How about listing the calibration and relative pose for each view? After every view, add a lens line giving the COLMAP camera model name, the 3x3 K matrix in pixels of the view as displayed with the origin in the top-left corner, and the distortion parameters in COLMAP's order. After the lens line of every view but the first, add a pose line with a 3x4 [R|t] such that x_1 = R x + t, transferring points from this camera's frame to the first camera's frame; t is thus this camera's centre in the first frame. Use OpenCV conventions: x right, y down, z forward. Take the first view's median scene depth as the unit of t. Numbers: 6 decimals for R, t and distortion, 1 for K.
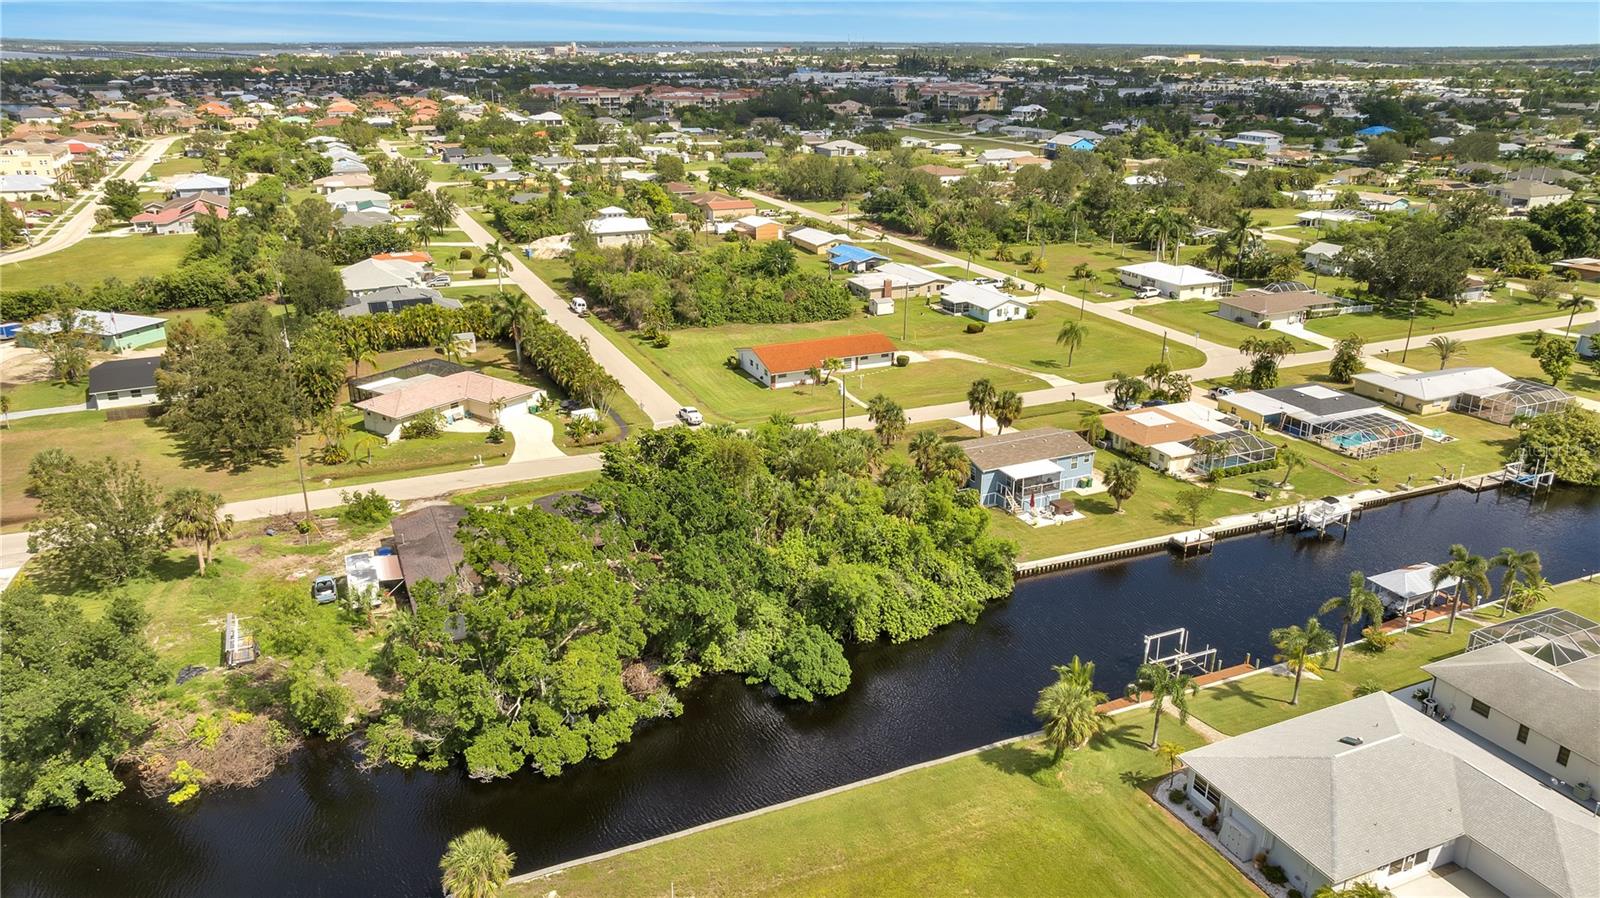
lens RADIAL K [[1120.8, 0, 800.0], [0, 1120.8, 449.0], [0, 0, 1]] dist [-0.016733, -0.000566]
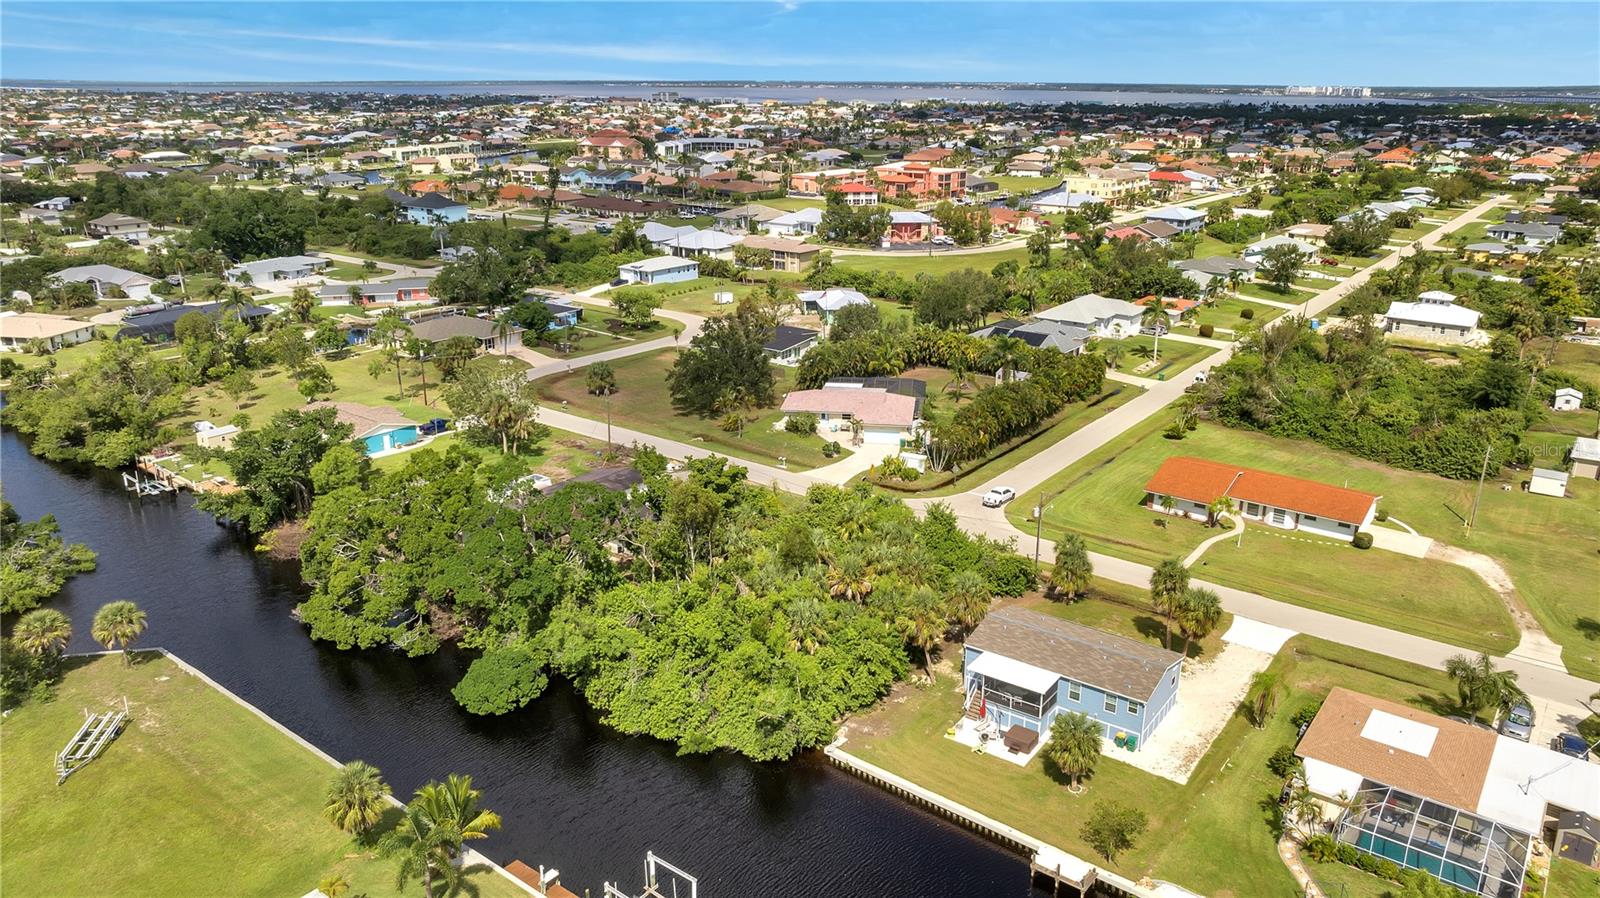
lens RADIAL K [[1120.8, 0, 800.0], [0, 1120.8, 449.0], [0, 0, 1]] dist [-0.016733, -0.000566]
pose [[0.487352, 0.276310, -0.828336, 0.537653], [-0.303957, 0.942970, 0.135715, -0.134149], [0.818595, 0.185637, 0.543544, 0.357450]]
